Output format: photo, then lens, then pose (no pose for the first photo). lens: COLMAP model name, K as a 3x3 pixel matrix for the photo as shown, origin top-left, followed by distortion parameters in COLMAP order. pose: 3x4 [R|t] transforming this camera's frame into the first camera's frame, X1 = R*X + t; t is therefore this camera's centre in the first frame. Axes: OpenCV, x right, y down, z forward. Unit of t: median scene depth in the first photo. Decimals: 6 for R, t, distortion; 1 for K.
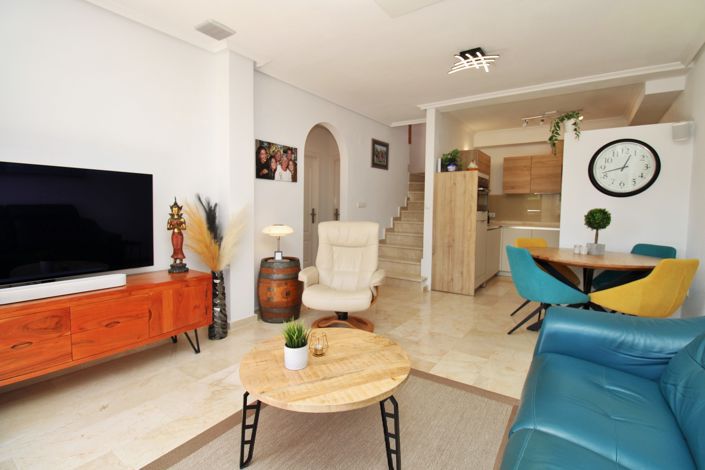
lens RADIAL K [[331.7, 0, 355.3], [0, 331.7, 228.0], [0, 0, 1]] dist [-0.001594, -0.012776]
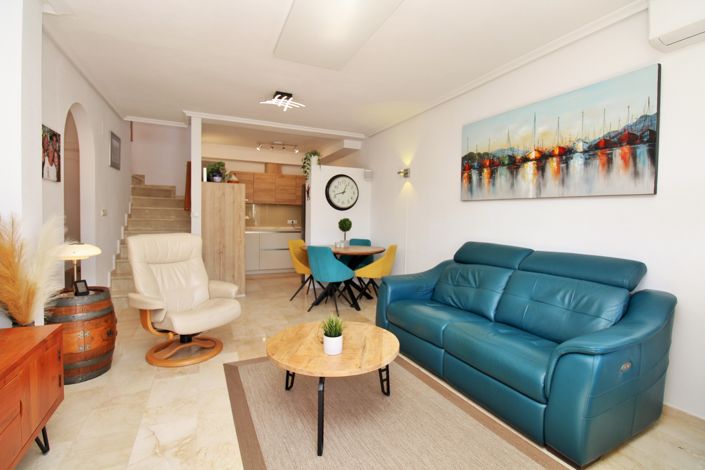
lens RADIAL K [[328.8, 0, 354.5], [0, 328.8, 227.5], [0, 0, 1]] dist [0.003790, -0.013756]
pose [[0.513427, -0.031650, 0.857550, -0.554026], [0.041464, 0.999067, 0.012049, -0.029656], [-0.857131, 0.029371, 0.514260, 0.132604]]
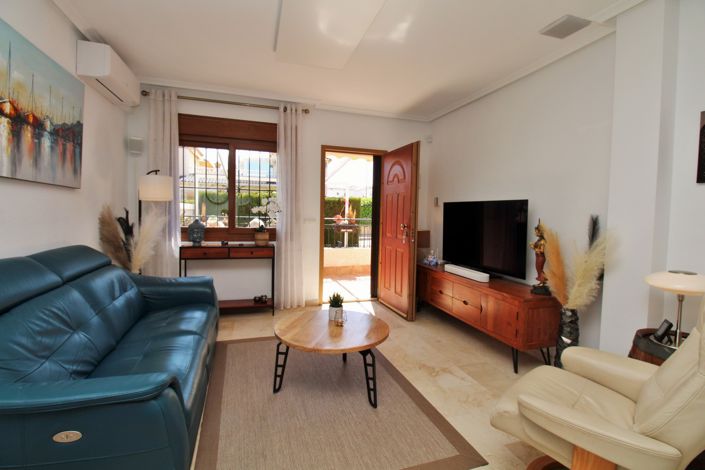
lens RADIAL K [[331.7, 0, 355.3], [0, 331.7, 228.0], [0, 0, 1]] dist [-0.001594, -0.012776]
pose [[-0.615348, 0.009107, -0.788203, 0.498587], [-0.077908, 0.994335, 0.072312, -0.077316], [0.784396, 0.105904, -0.611153, 0.958443]]
